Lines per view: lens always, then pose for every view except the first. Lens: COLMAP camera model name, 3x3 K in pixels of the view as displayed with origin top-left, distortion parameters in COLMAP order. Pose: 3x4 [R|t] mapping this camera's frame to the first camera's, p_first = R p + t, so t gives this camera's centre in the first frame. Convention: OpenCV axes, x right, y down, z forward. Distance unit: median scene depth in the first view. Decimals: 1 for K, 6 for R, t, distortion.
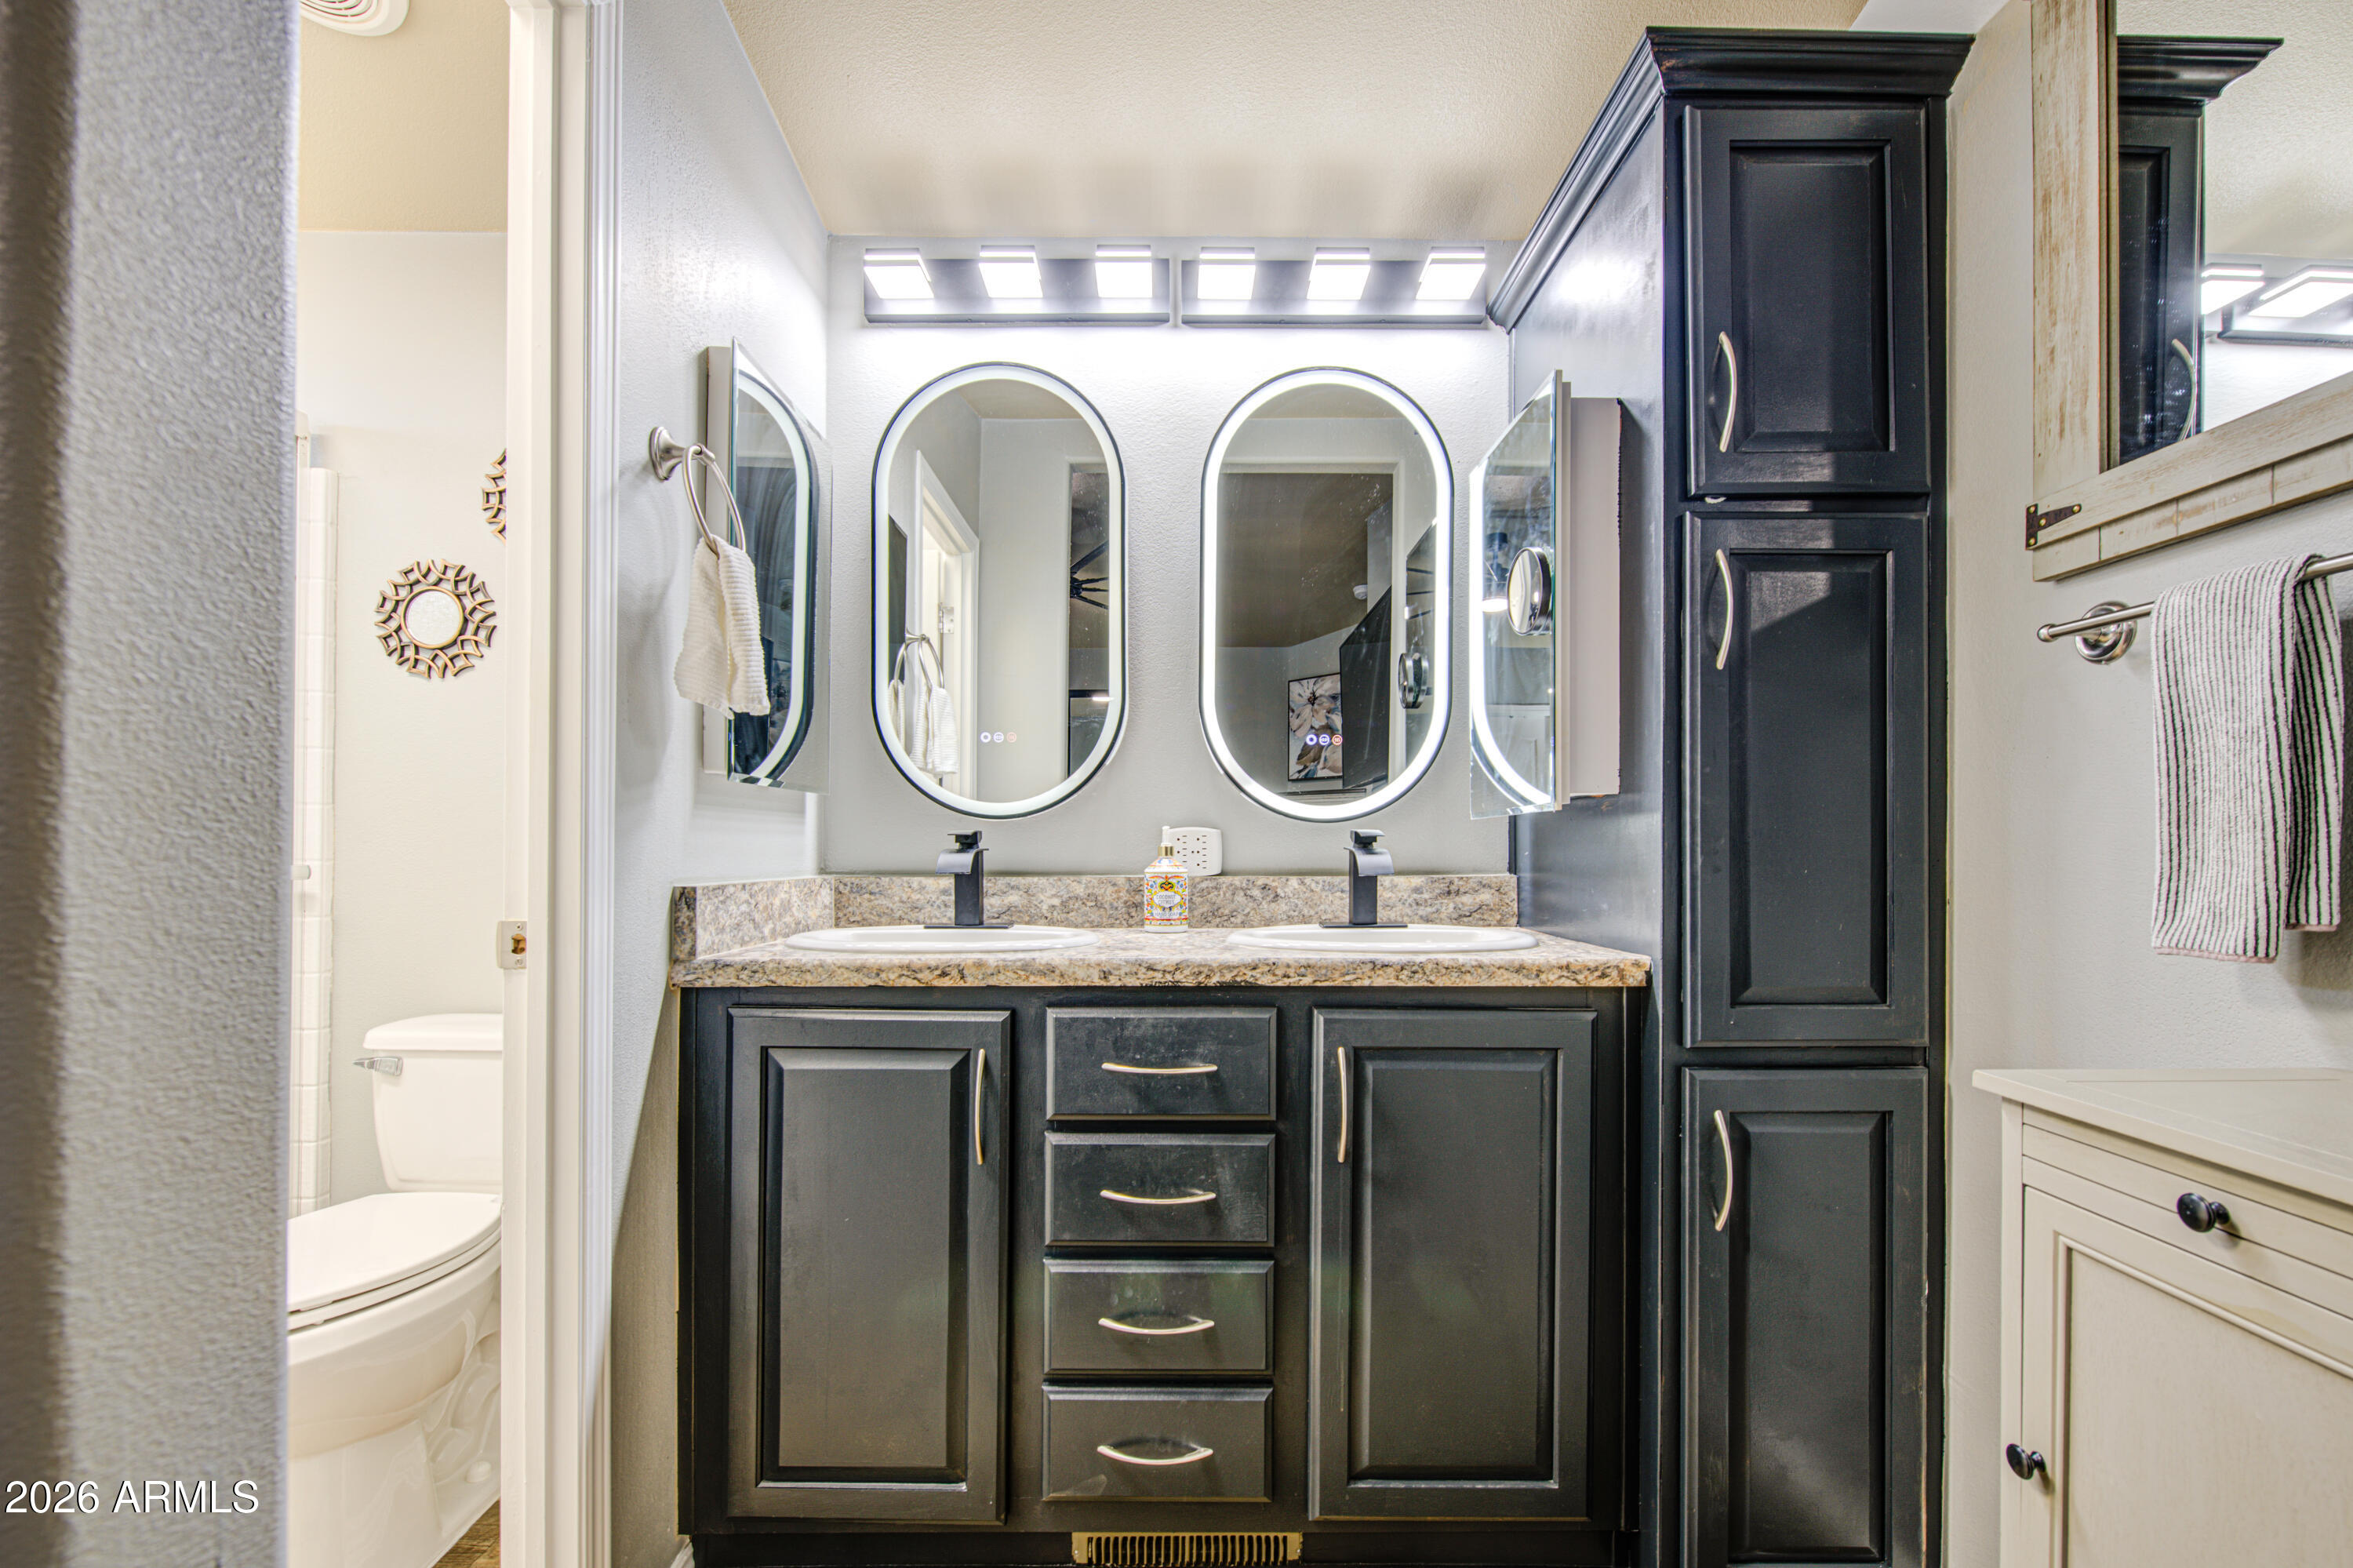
lens RADIAL K [[980.0, 0, 1175.2], [0, 980.0, 851.8], [0, 0, 1]] dist [-0.000857, -0.000390]
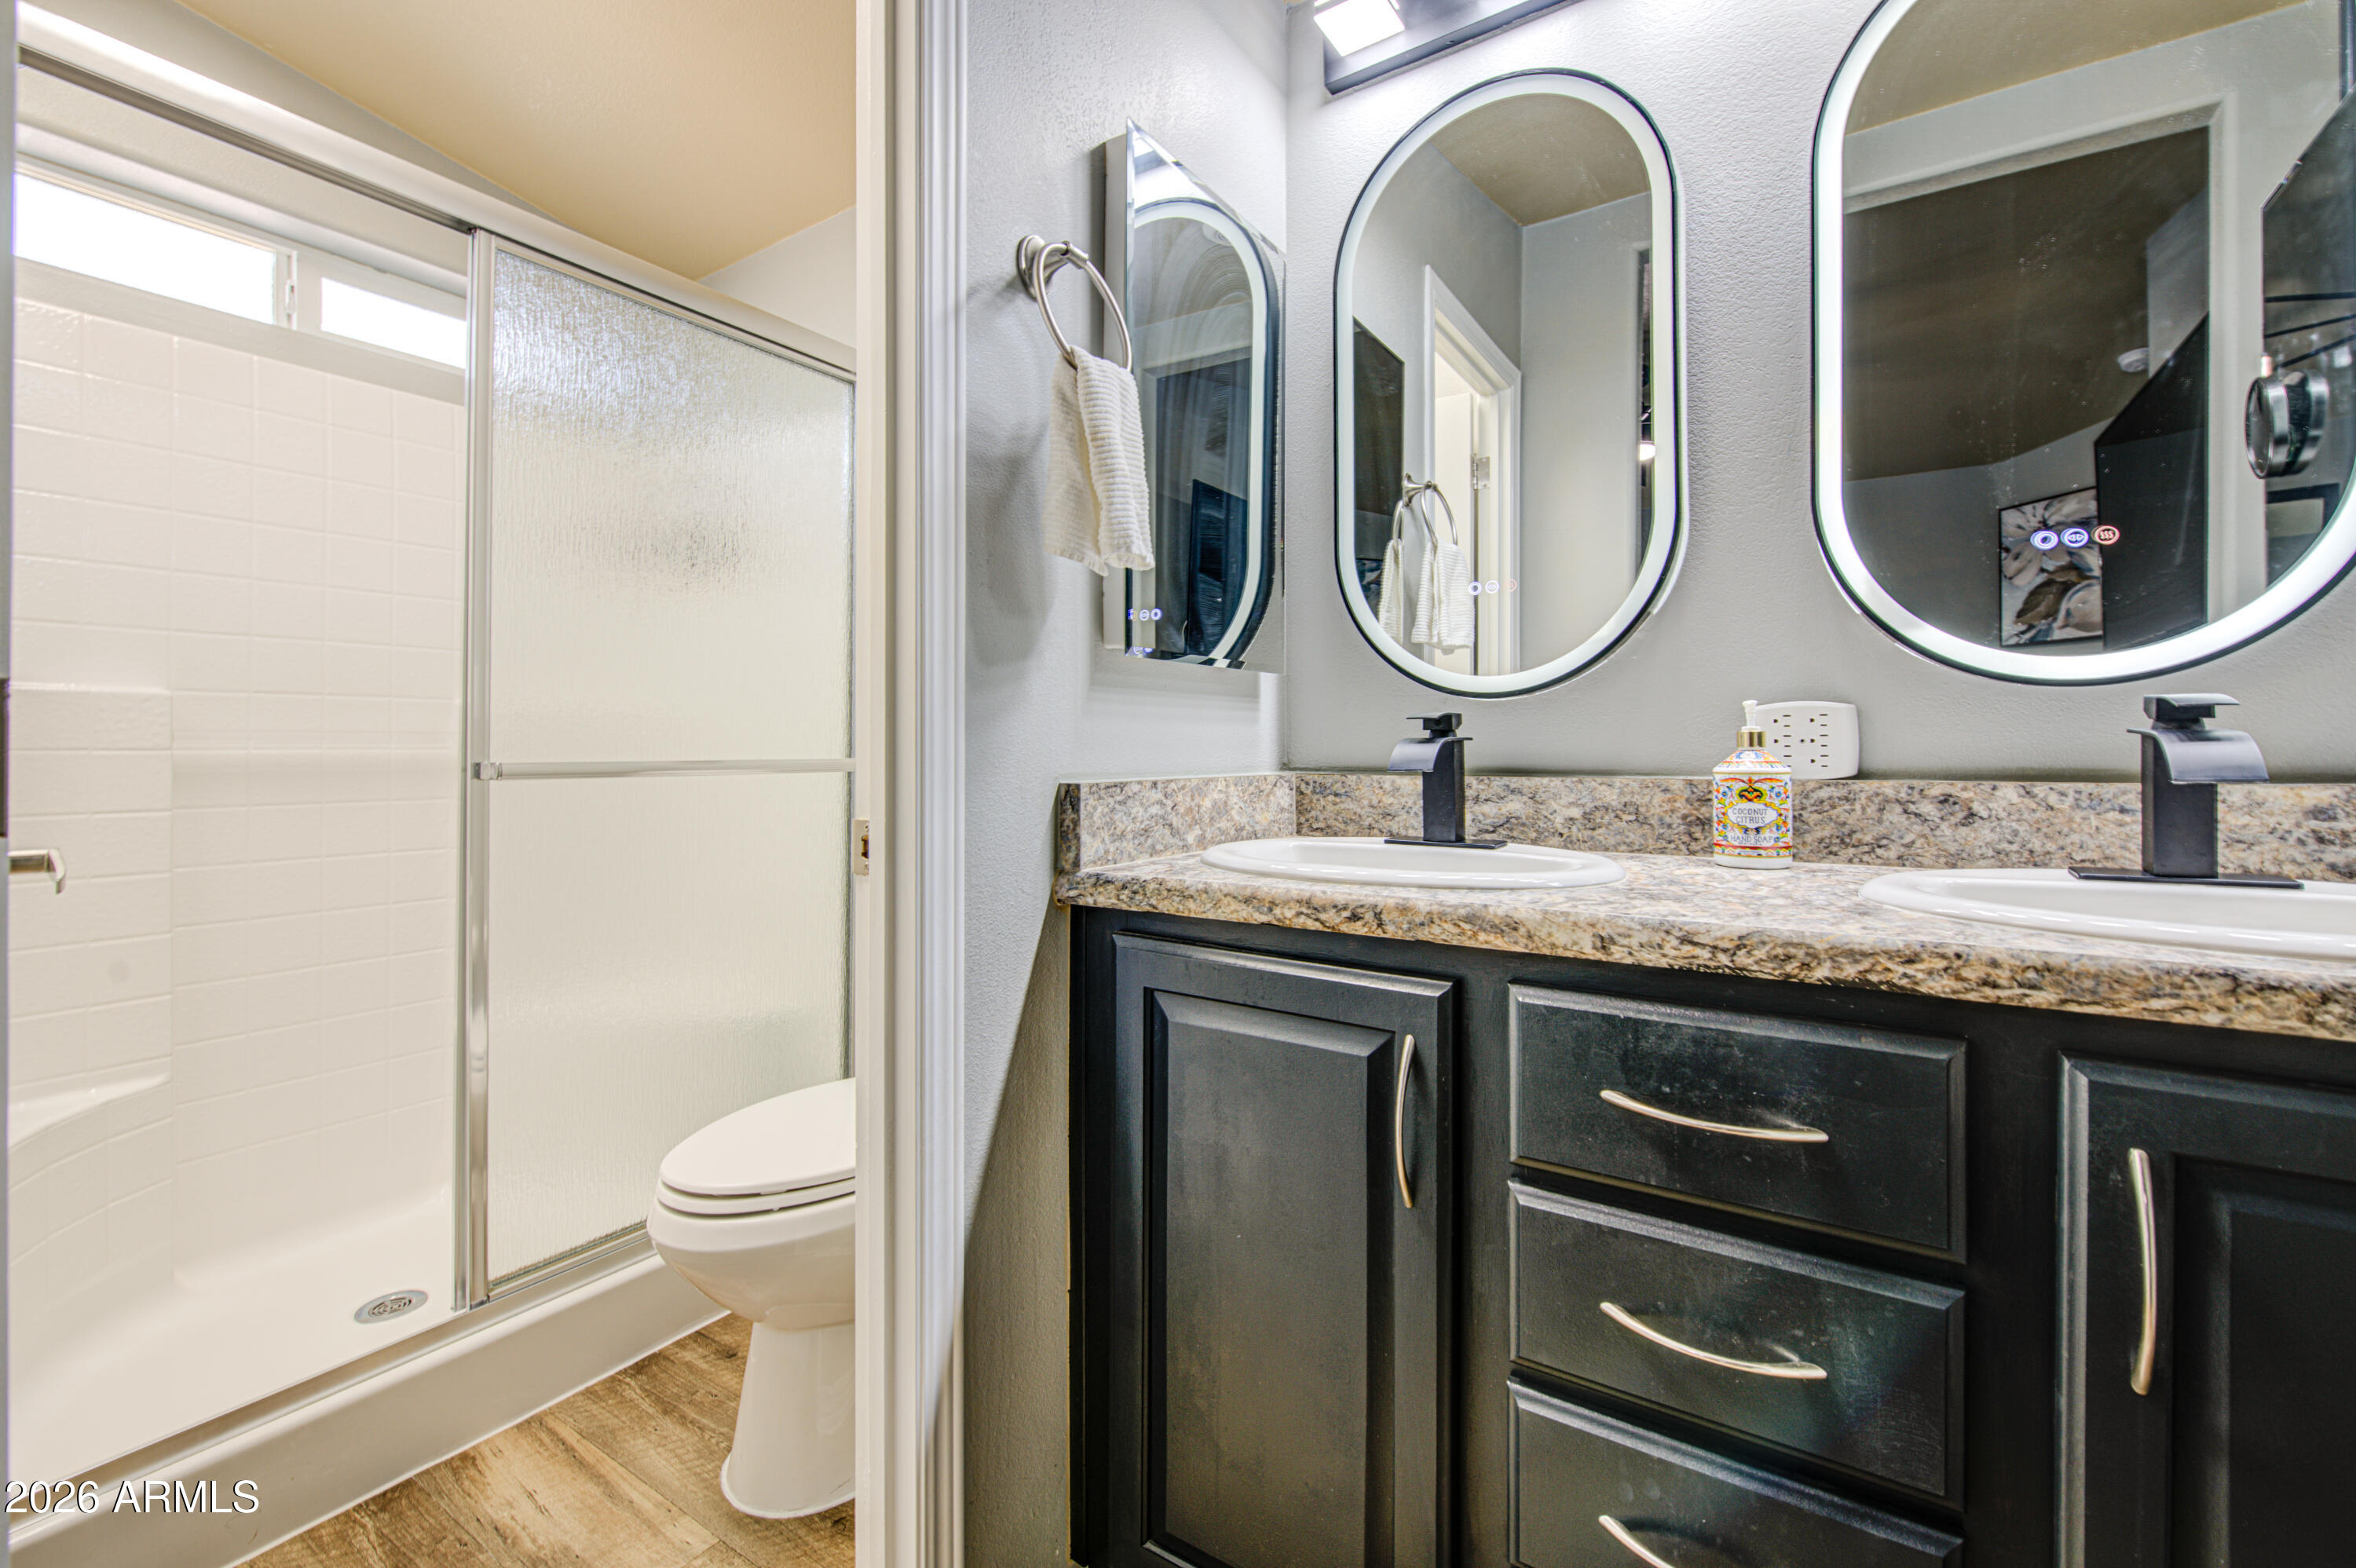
lens RADIAL K [[983.6, 0, 1202.6], [0, 983.6, 736.7], [0, 0, 1]] dist [0.001218, -0.002851]
pose [[0.842734, -0.008917, -0.538257, 0.045714], [0.001904, 0.999906, -0.013584, 0.007495], [0.538327, 0.010422, 0.842671, 0.356069]]
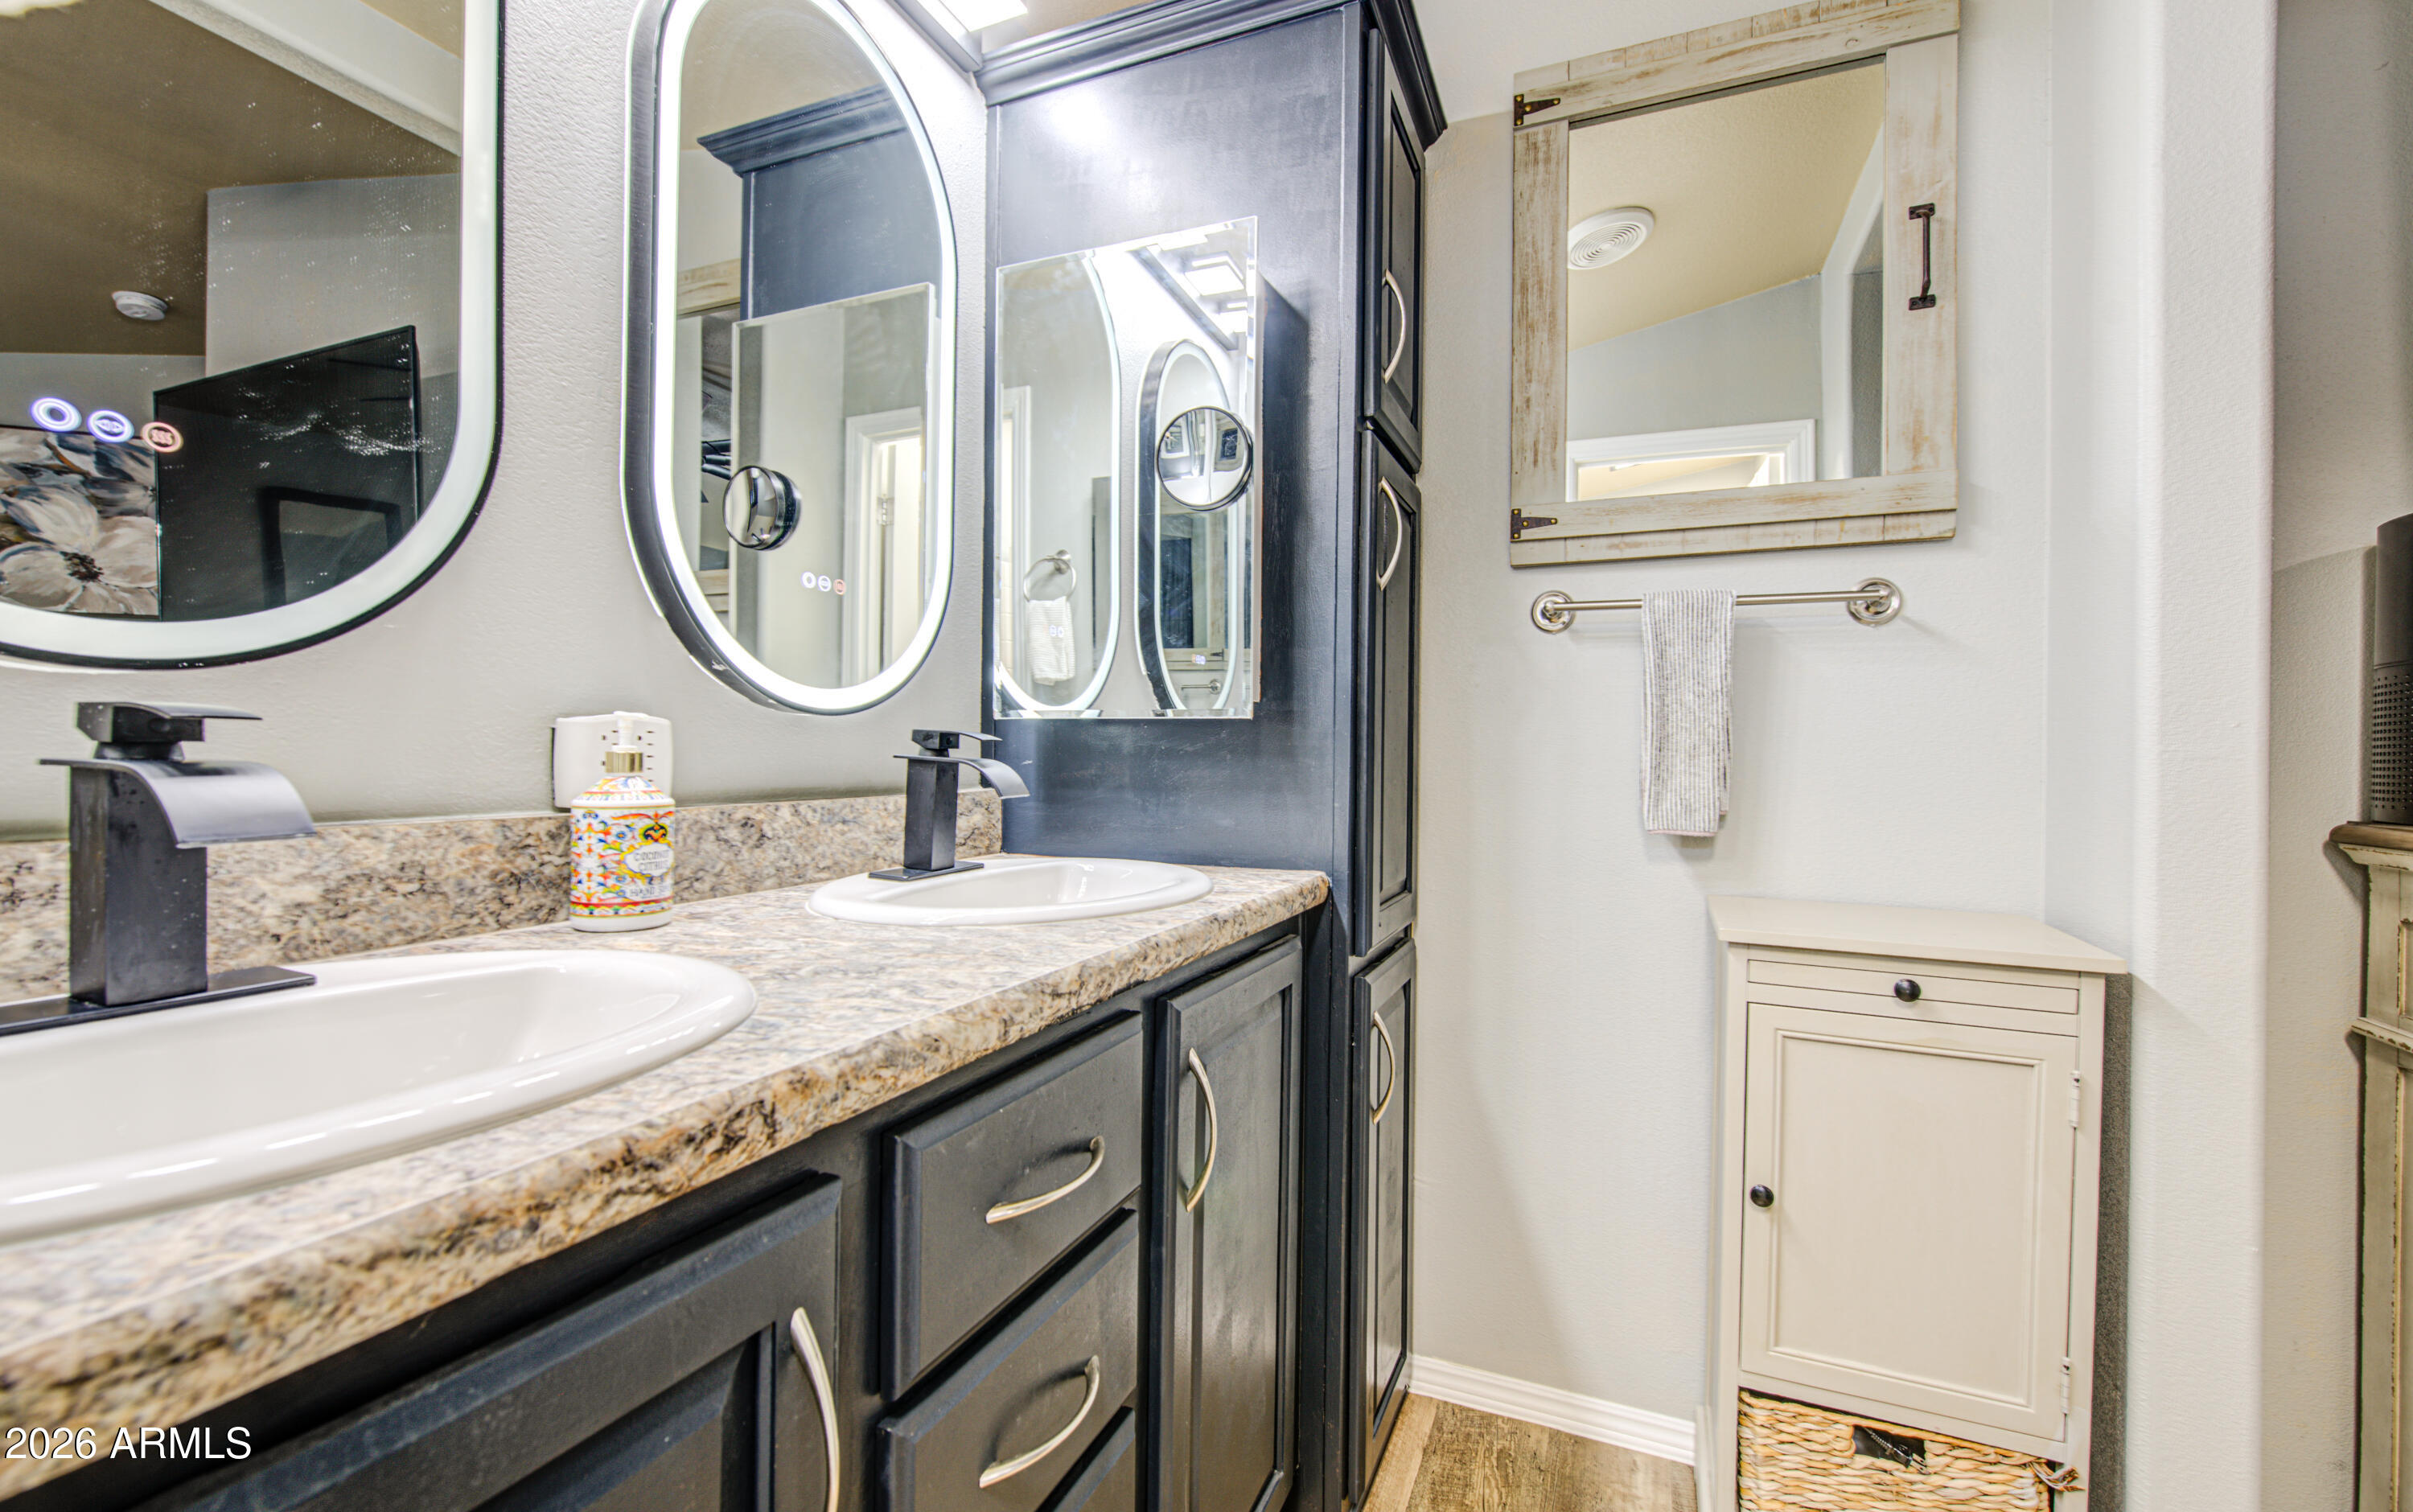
lens RADIAL K [[1022.7, 0, 1208.4], [0, 1022.7, 758.2], [0, 0, 1]] dist [0.002974, 0.000047]
pose [[0.381633, -0.001509, 0.924313, -0.493176], [-0.009426, 0.999940, 0.005524, -0.010834], [-0.924266, -0.010821, 0.381596, 0.704998]]
